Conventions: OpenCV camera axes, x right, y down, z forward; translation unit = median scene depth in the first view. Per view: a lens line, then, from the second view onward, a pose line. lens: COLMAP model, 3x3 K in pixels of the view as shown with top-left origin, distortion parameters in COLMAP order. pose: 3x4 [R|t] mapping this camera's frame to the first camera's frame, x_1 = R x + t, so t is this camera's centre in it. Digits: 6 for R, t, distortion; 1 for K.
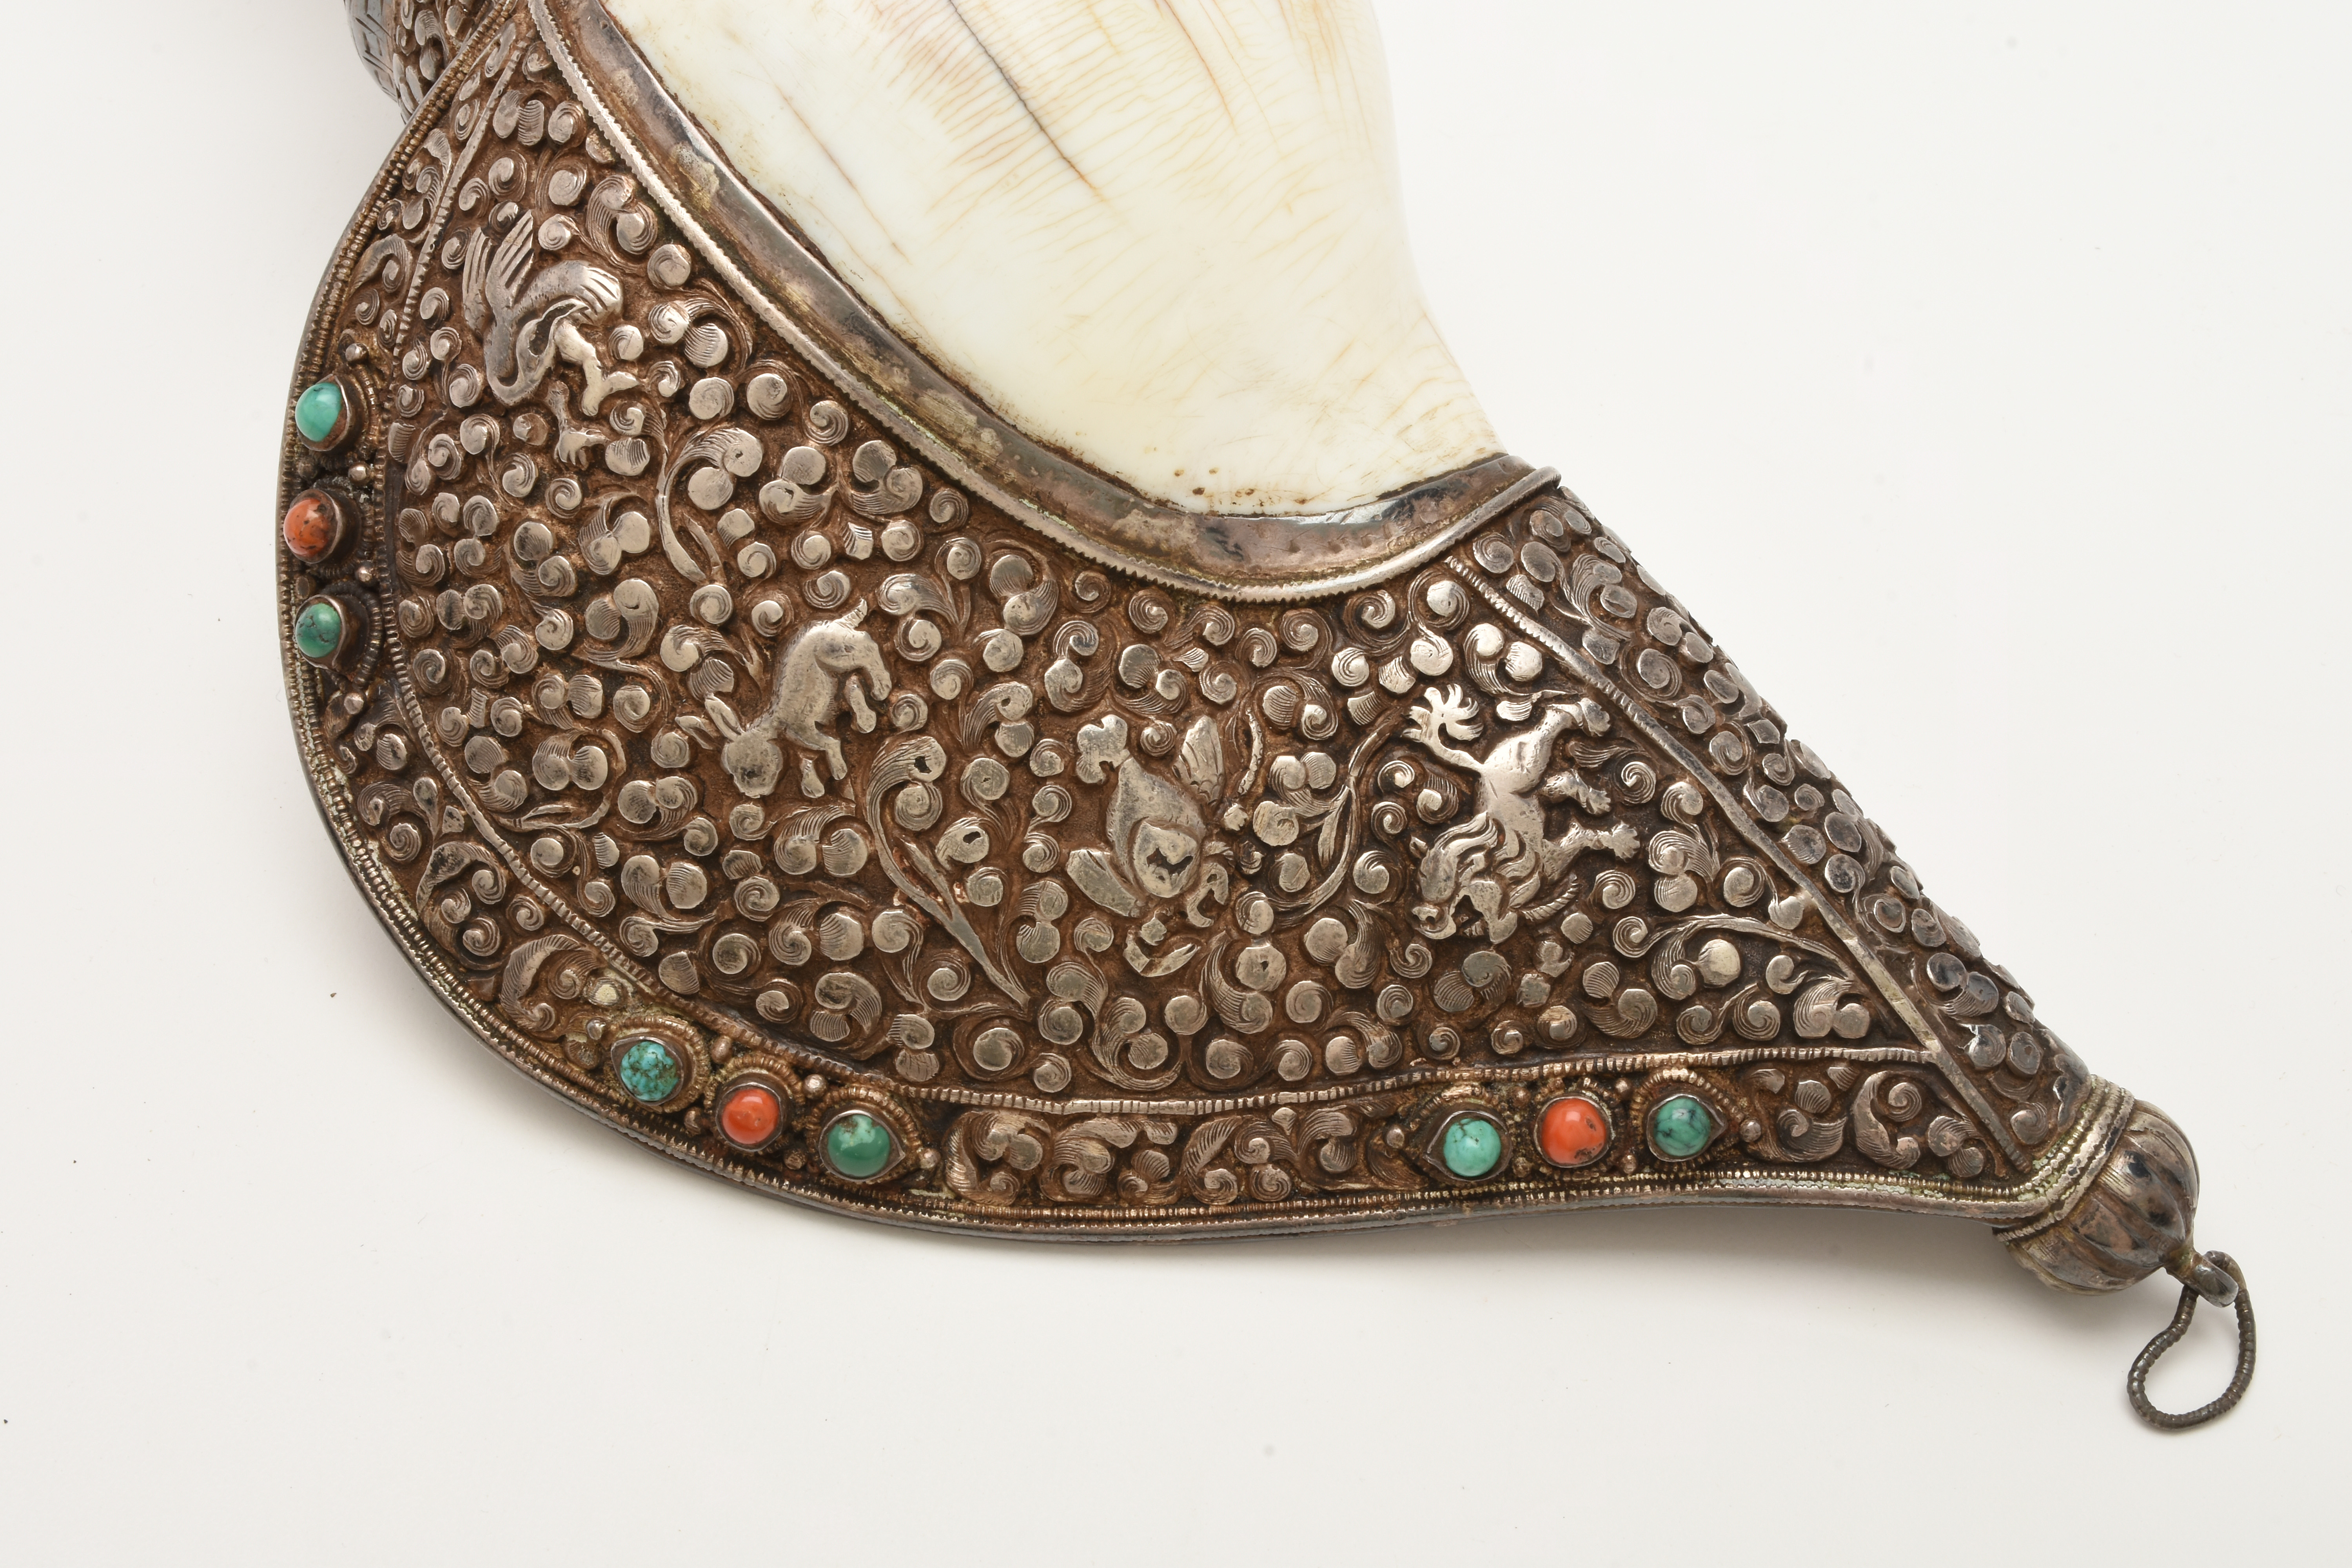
lens RADIAL K [[3566.4, 0, 1176.0], [0, 3566.4, 784.0], [0, 0, 1]] dist [-0.012712, -0.000057]
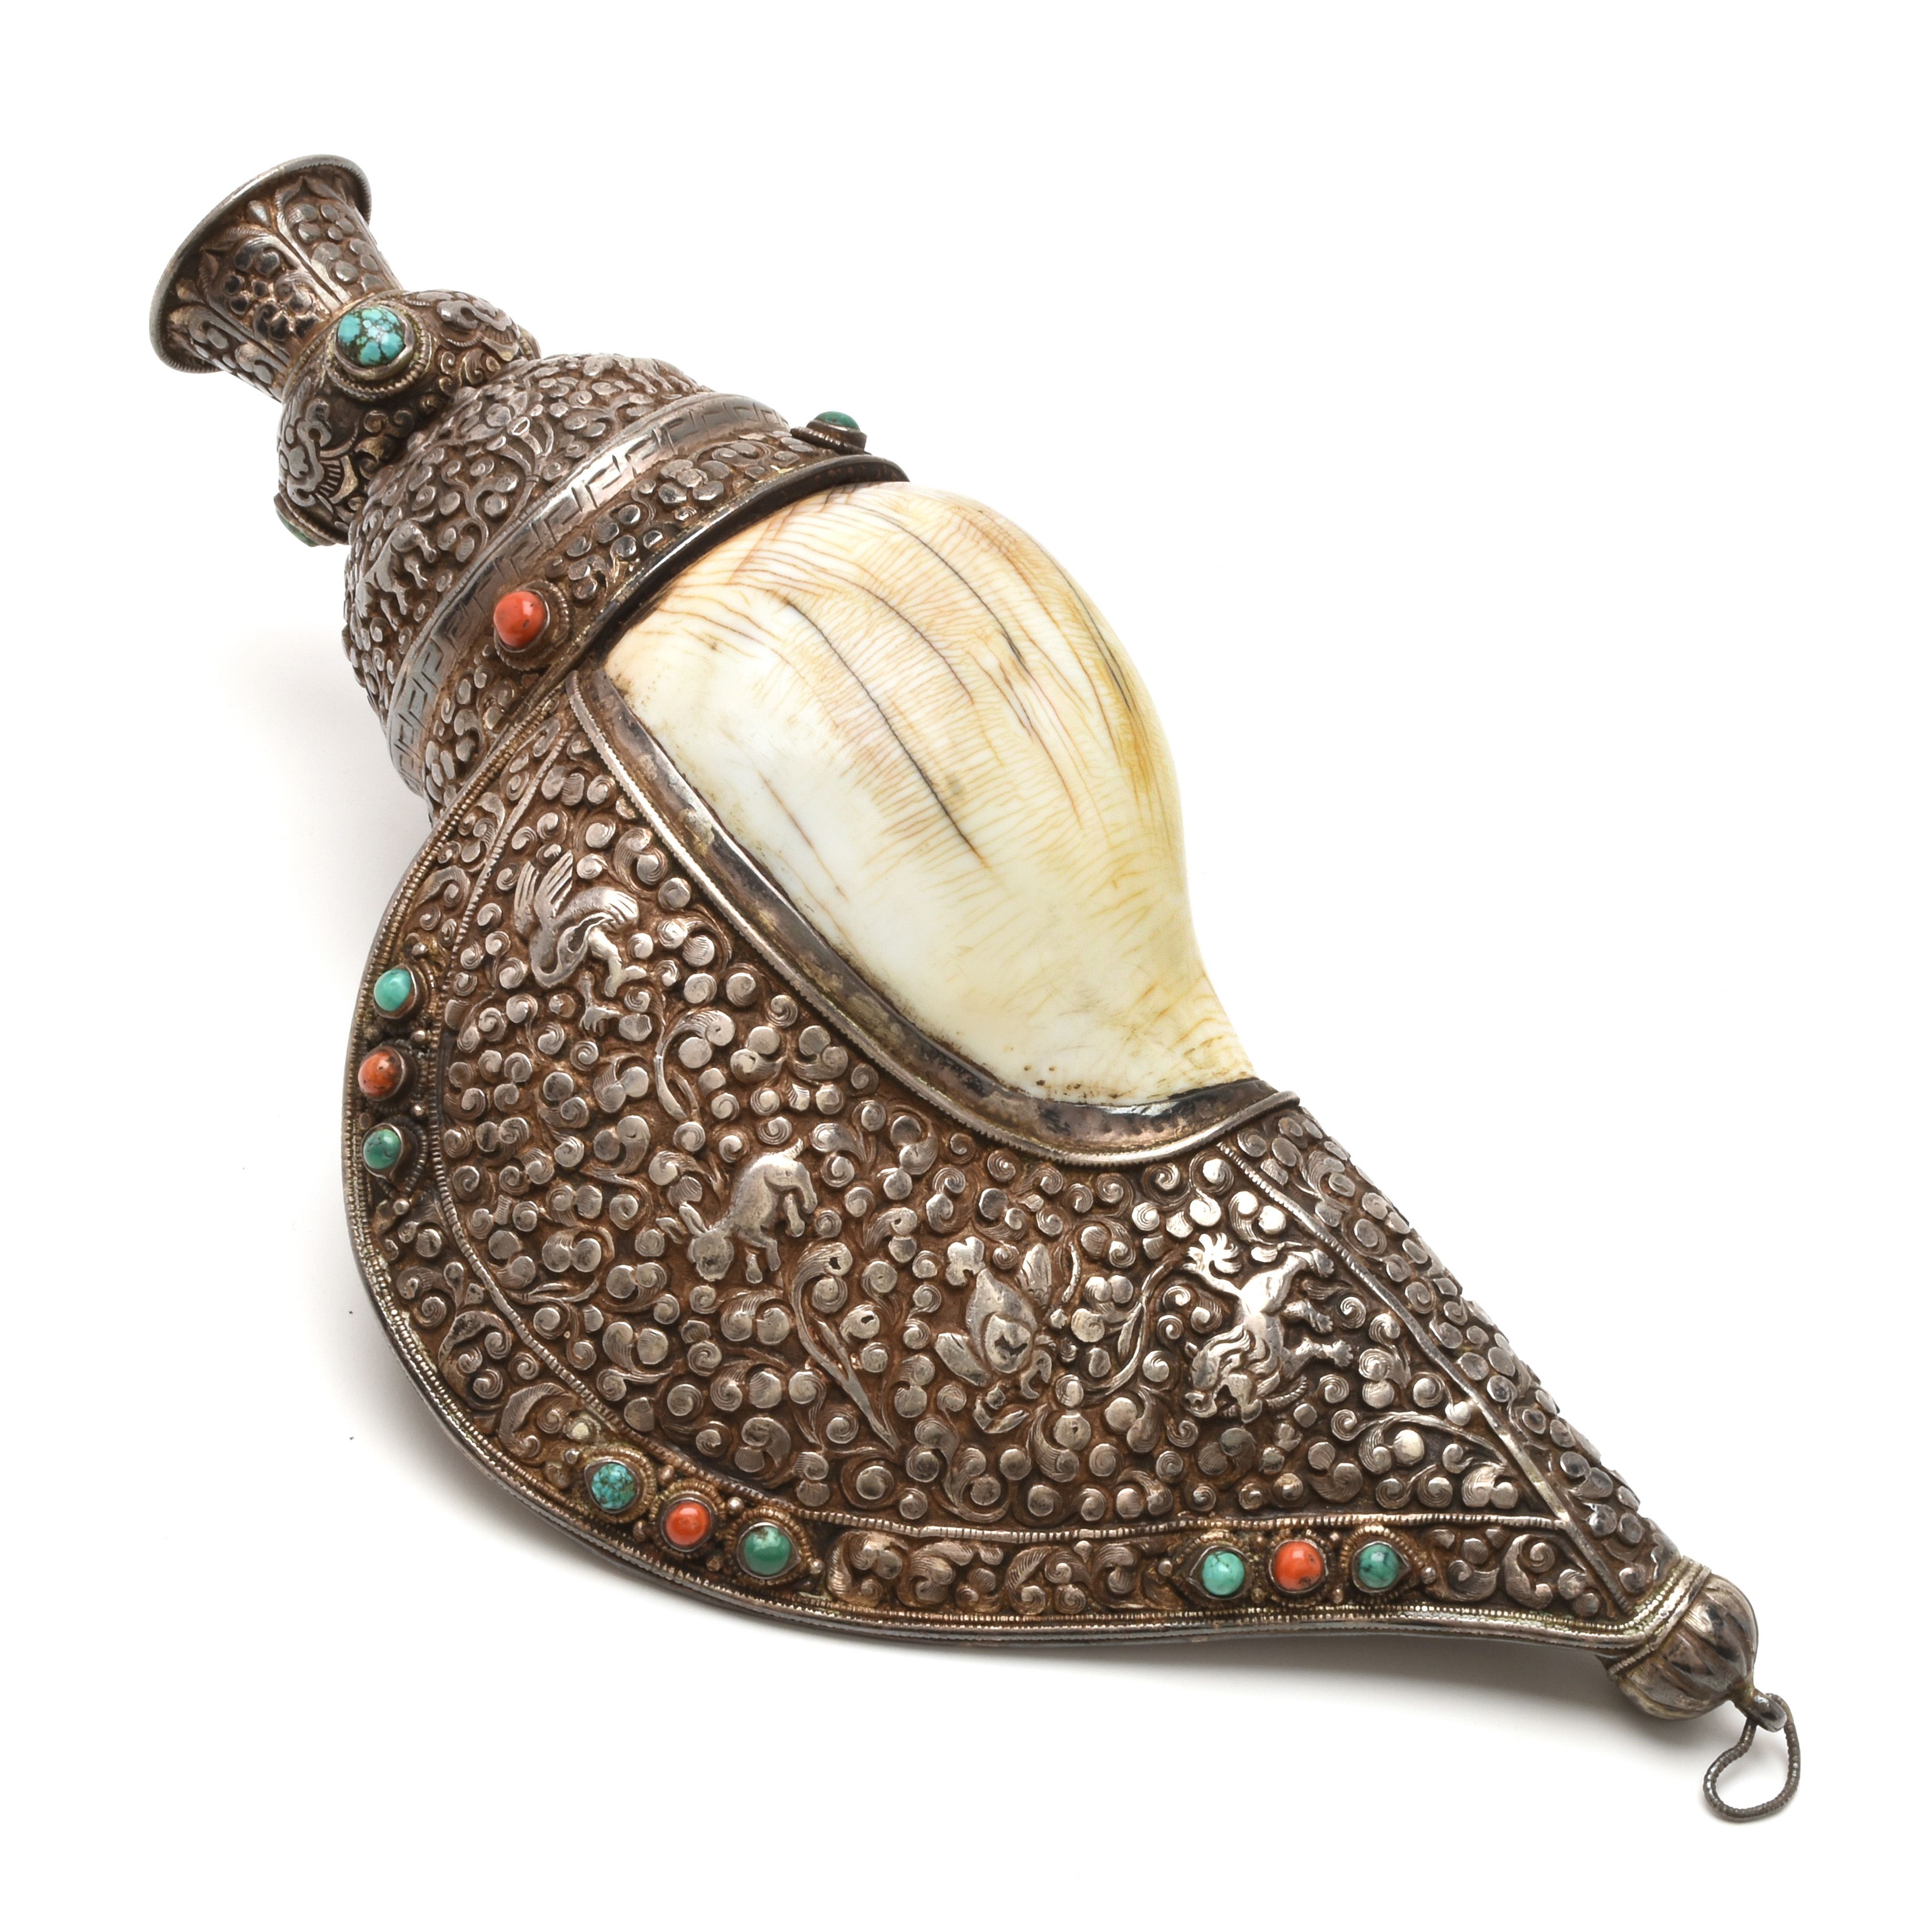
lens RADIAL K [[4766.7, 0, 966.0], [0, 4766.7, 966.0], [0, 0, 1]] dist [-0.039355, 0.160928]
pose [[0.996440, 0.058079, 0.061113, -0.136344], [-0.045136, 0.979734, -0.195150, 0.231884], [-0.071209, 0.191697, 0.978868, -0.793841]]
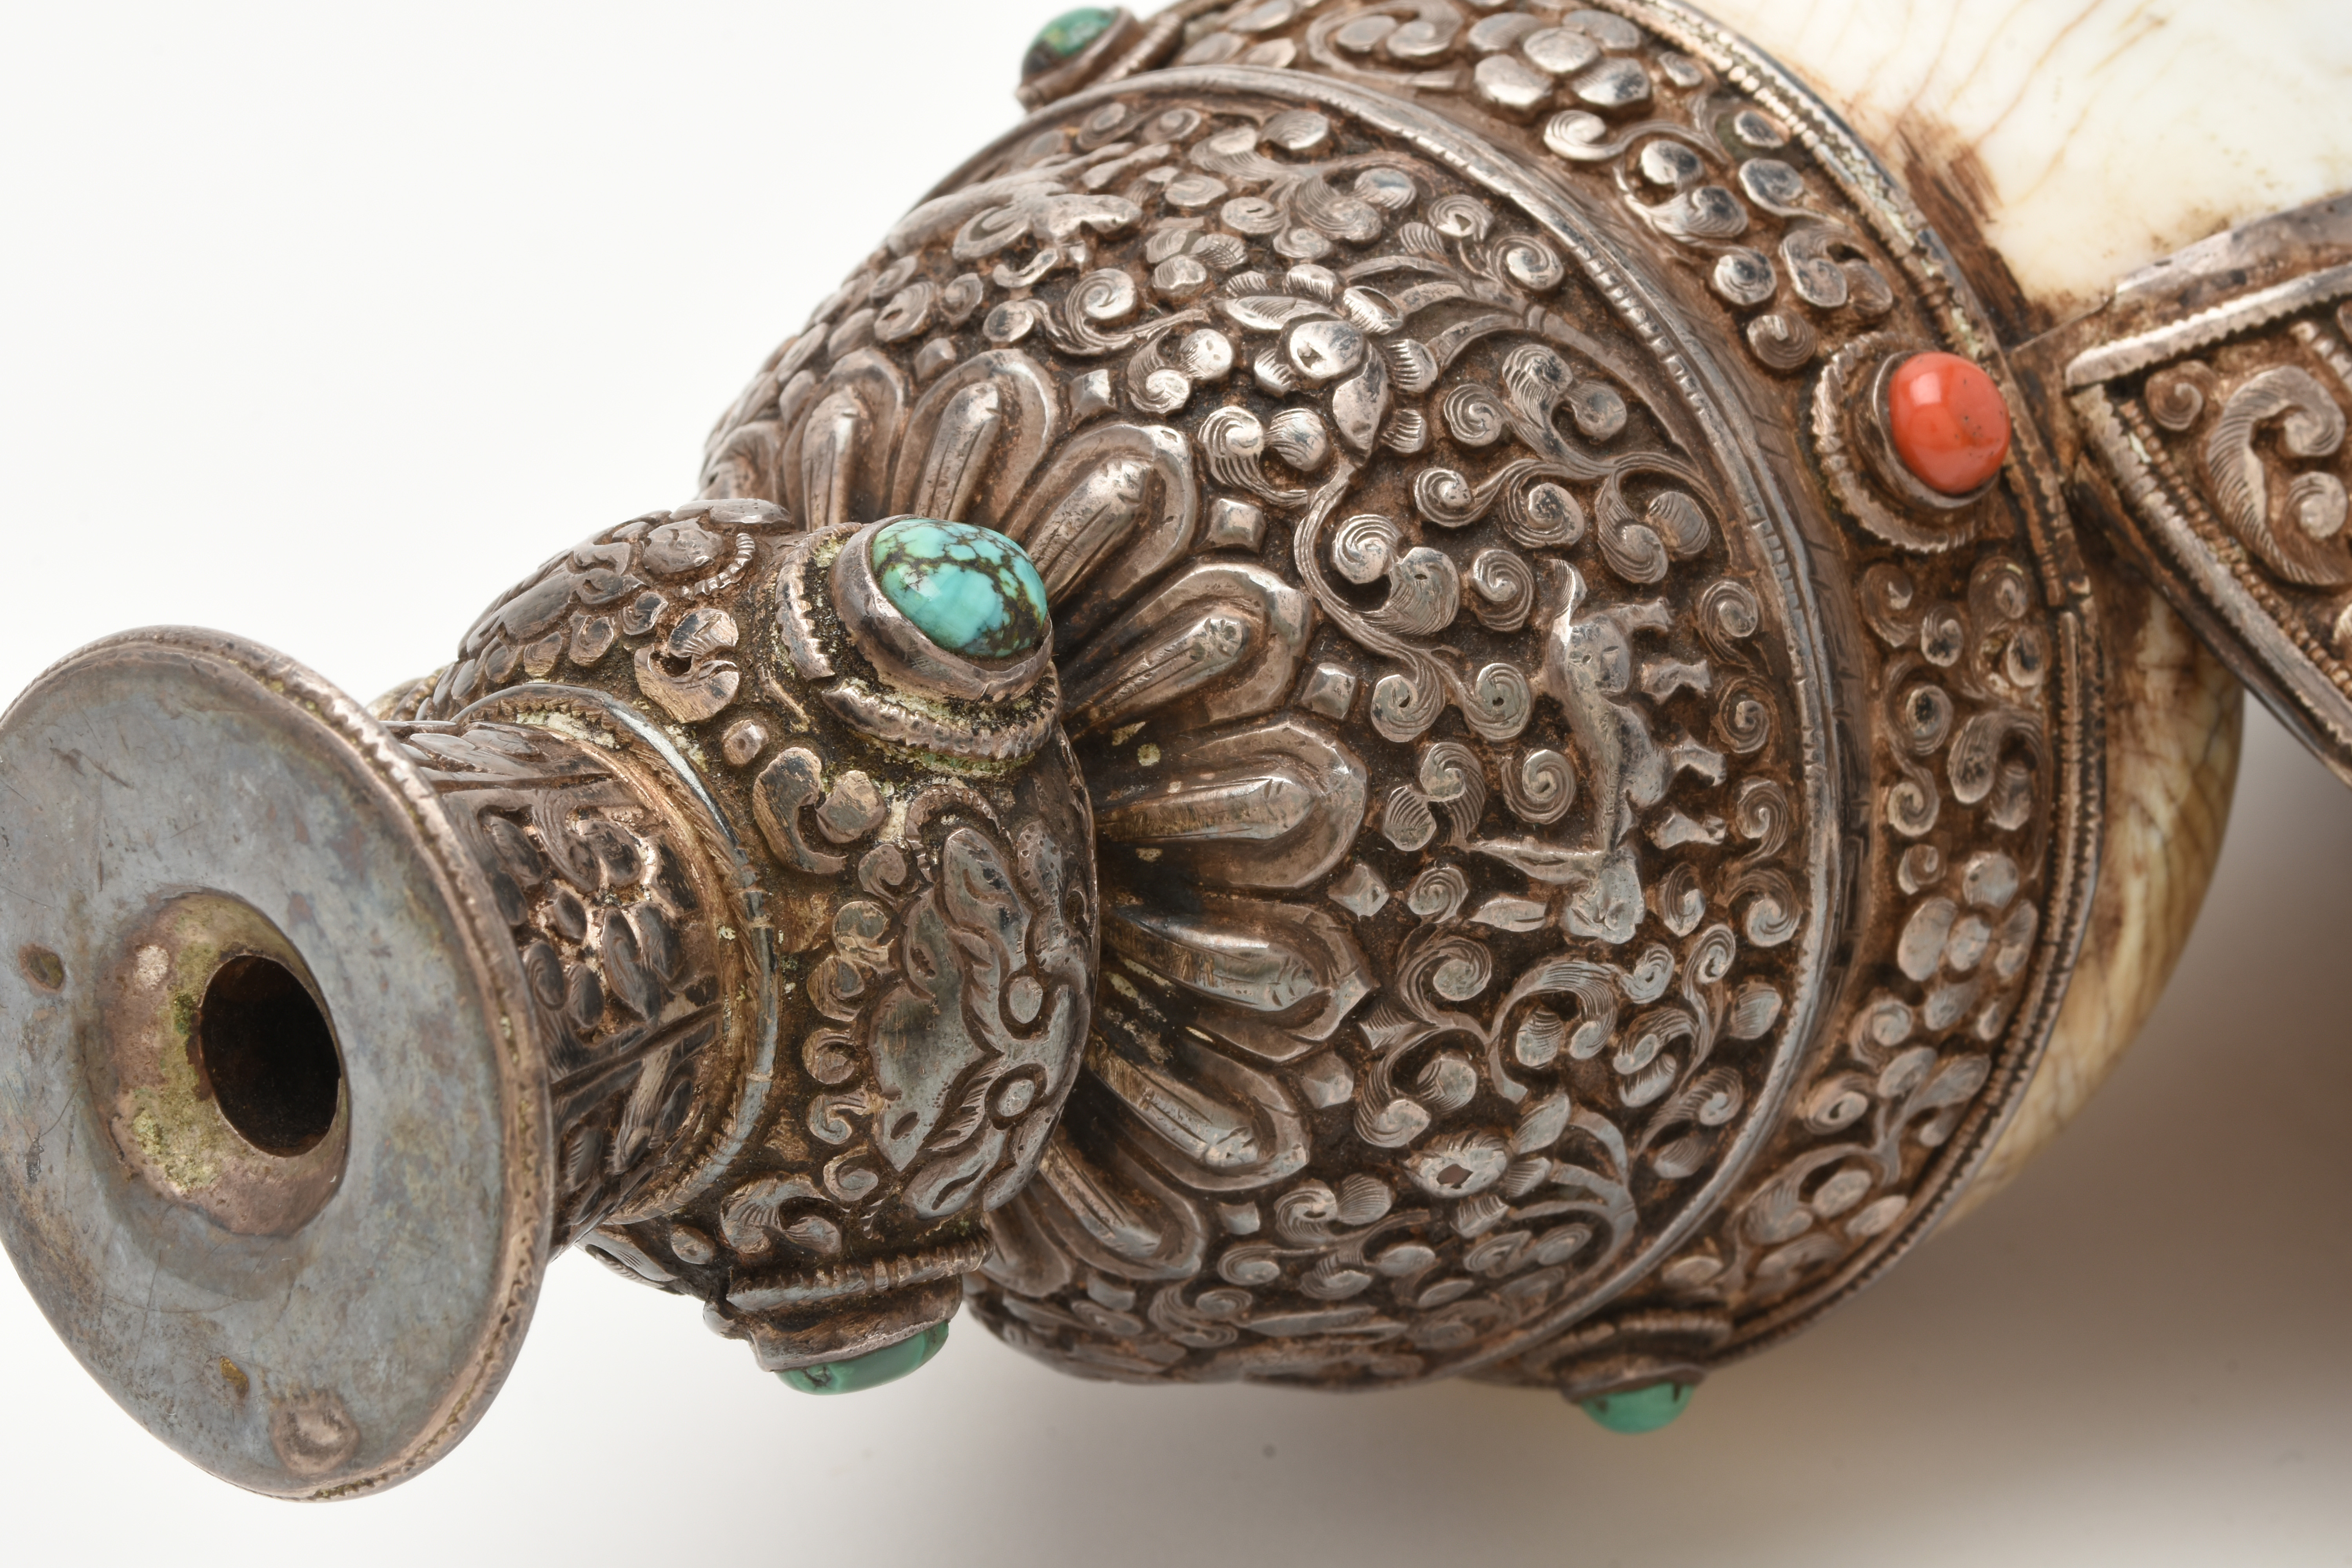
lens RADIAL K [[4964.1, 0, 975.8], [0, 4964.1, 911.2], [0, 0, 1]] dist [-0.004251, -0.100673]
pose [[-0.054327, -0.564476, 0.823660, -0.882240], [0.807399, 0.460499, 0.368846, -0.636546], [-0.587500, 0.685060, 0.430740, 0.841085]]
